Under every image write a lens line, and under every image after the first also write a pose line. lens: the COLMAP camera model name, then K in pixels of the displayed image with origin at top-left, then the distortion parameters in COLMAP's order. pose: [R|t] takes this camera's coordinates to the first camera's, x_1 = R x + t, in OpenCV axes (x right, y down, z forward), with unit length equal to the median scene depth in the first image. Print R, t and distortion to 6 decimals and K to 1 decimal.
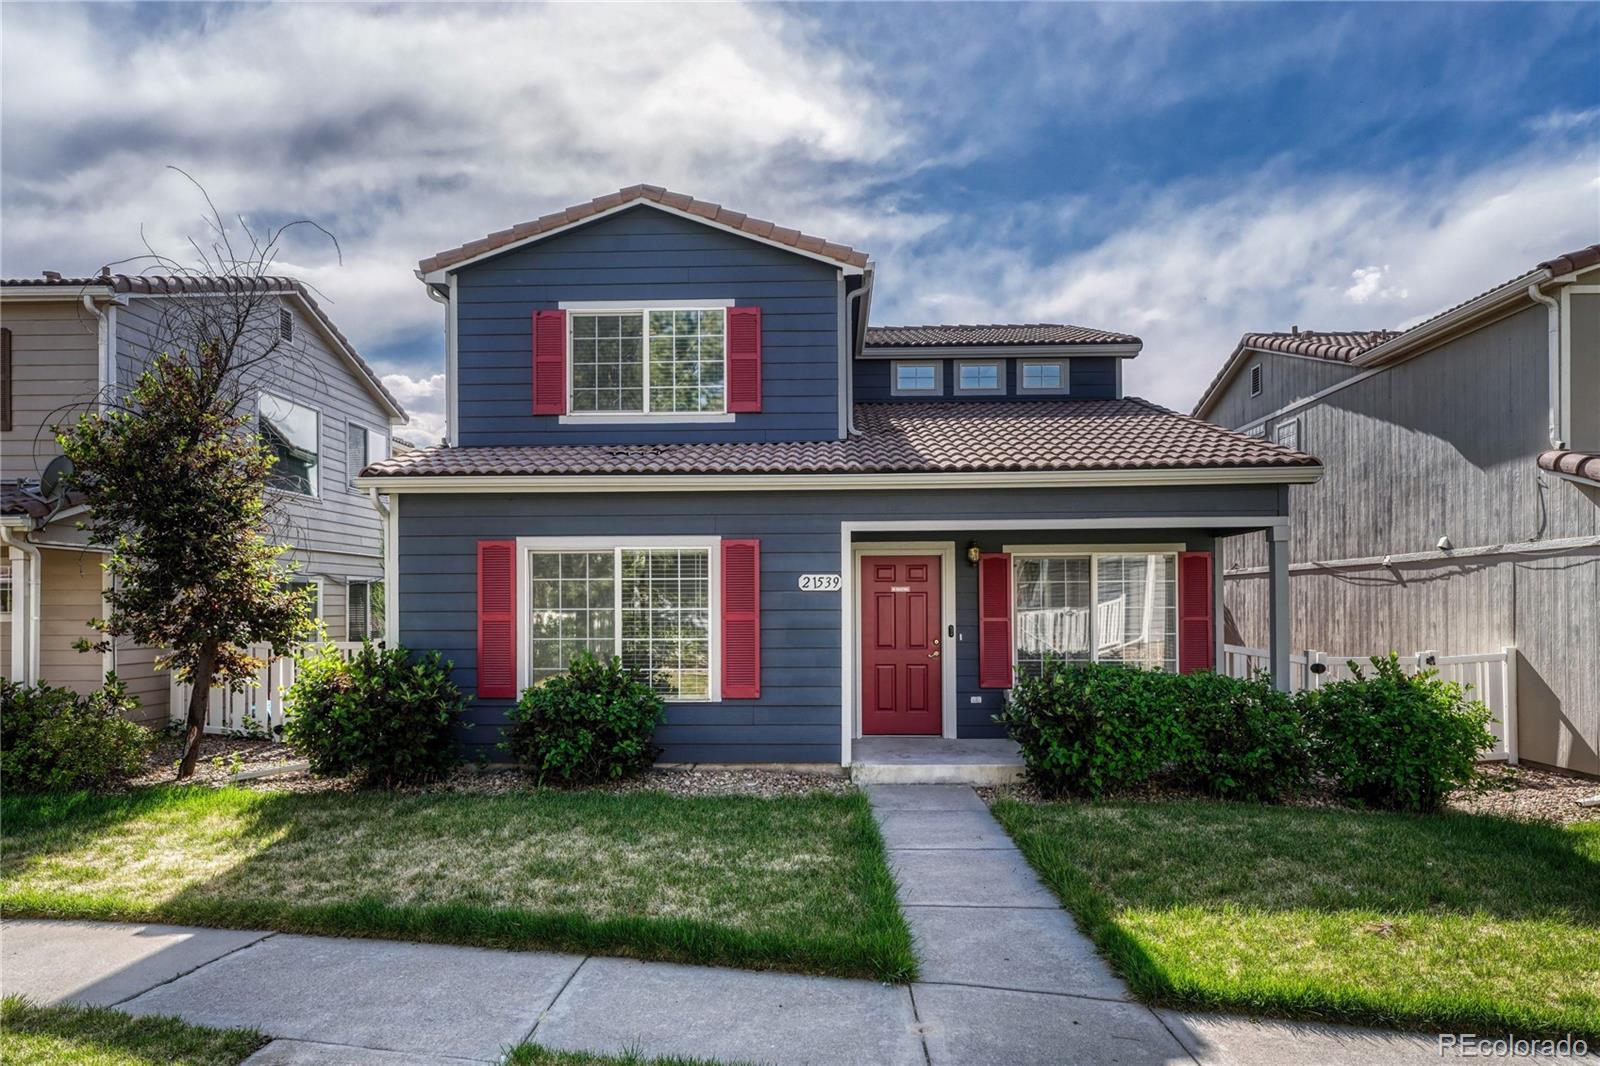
lens RADIAL K [[895.9, 0, 798.2], [0, 895.9, 602.1], [0, 0, 1]] dist [0.005177, 0.000879]
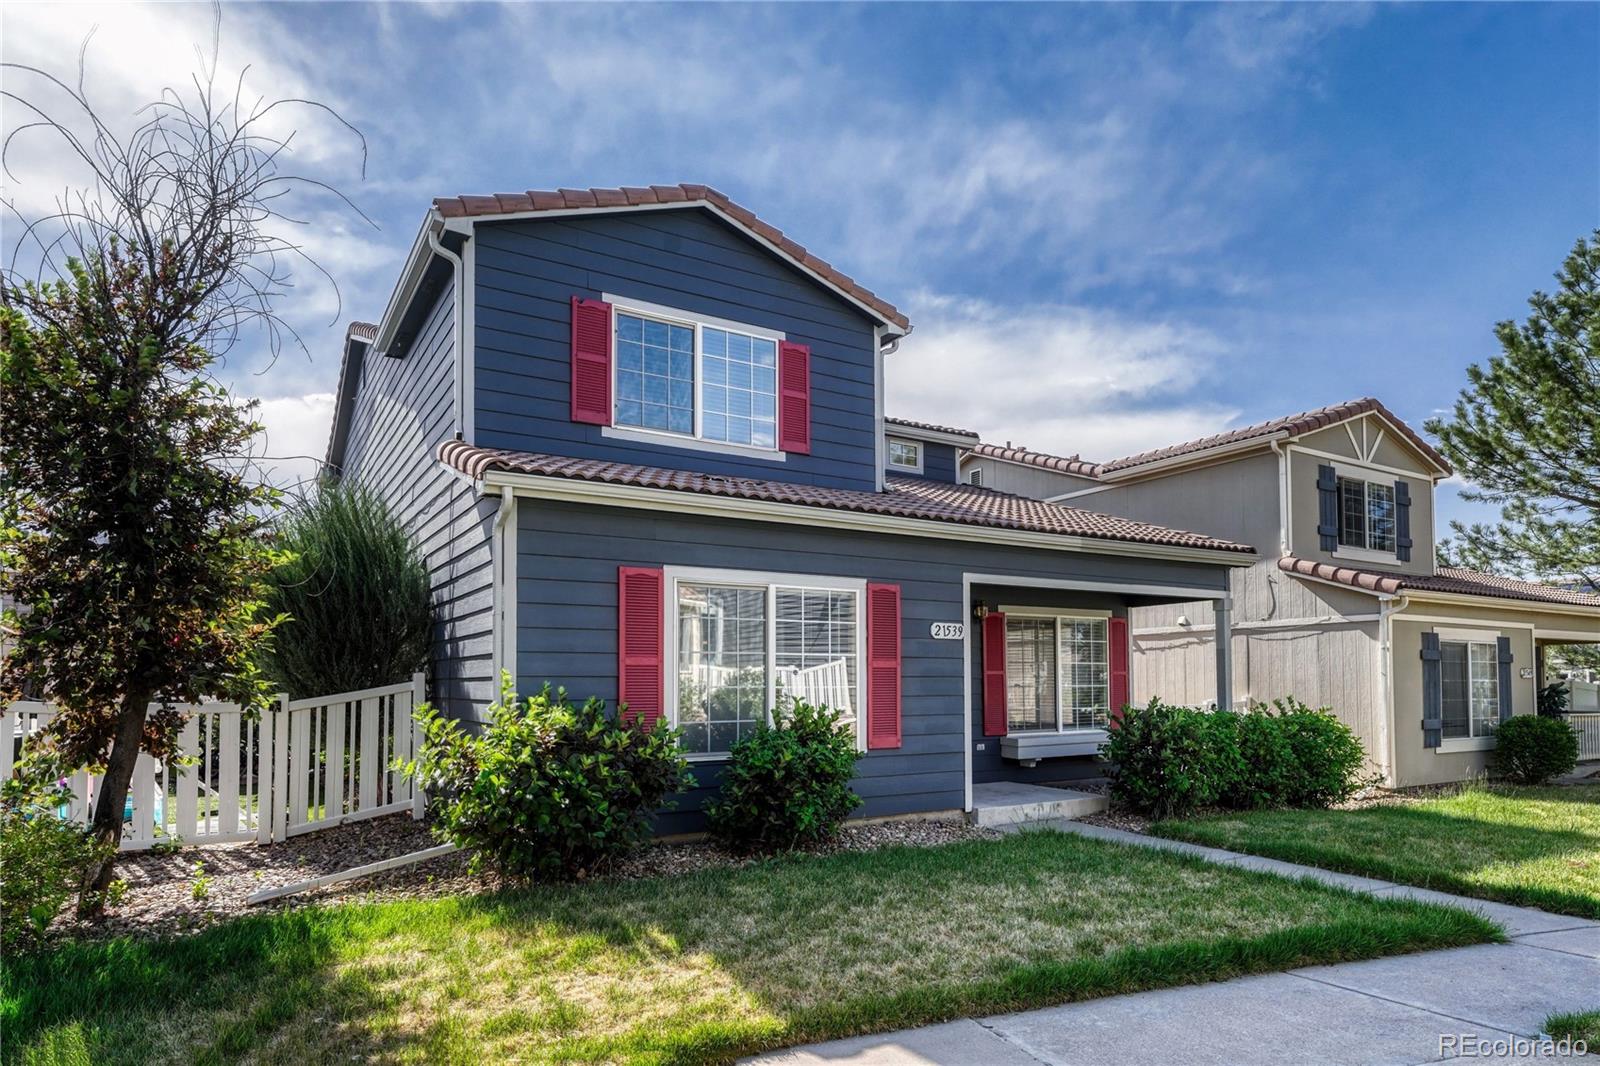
lens RADIAL K [[928.6, 0, 803.3], [0, 928.6, 639.4], [0, 0, 1]] dist [0.021276, 0.000473]
pose [[0.838360, 0.027712, 0.544412, -0.607556], [-0.004299, 0.999012, -0.044232, 0.030868], [-0.545100, 0.034742, 0.837651, 0.182966]]
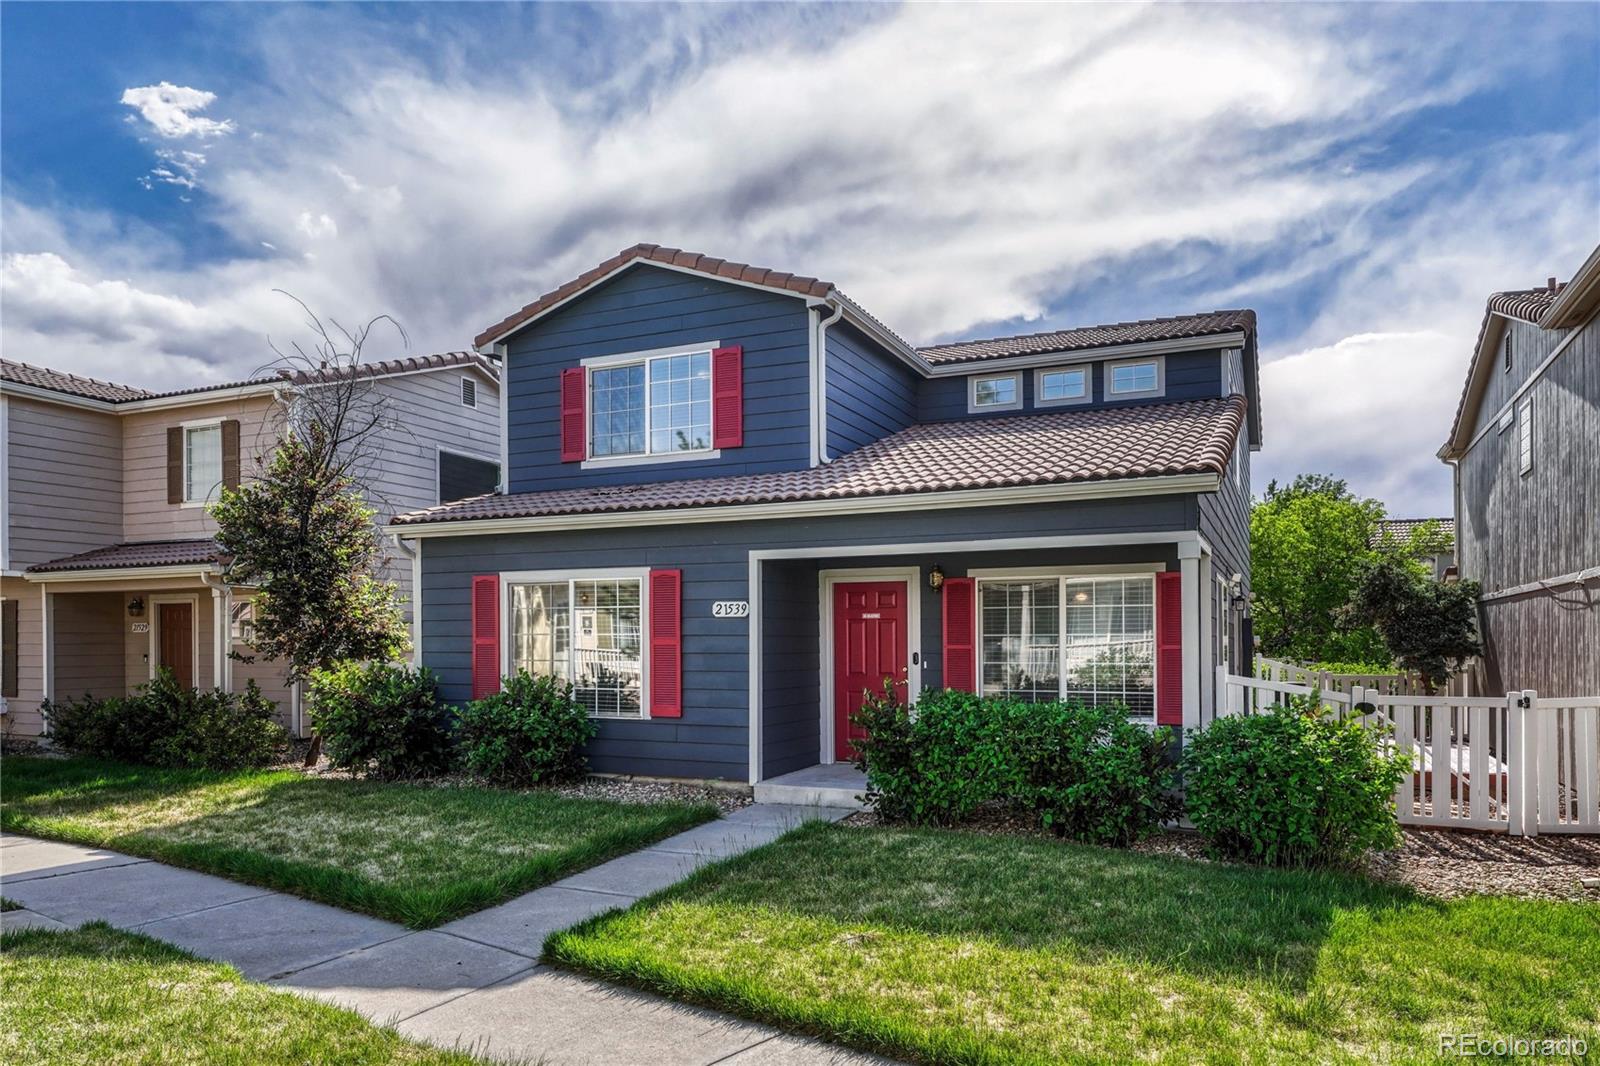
lens RADIAL K [[975.1, 0, 838.9], [0, 975.1, 644.4], [0, 0, 1]] dist [0.003525, 0.002423]
pose [[0.936883, 0.004903, -0.349608, 0.481745], [-0.002057, 0.999962, 0.008512, 0.008314], [0.349636, -0.007256, 0.936857, -0.025865]]
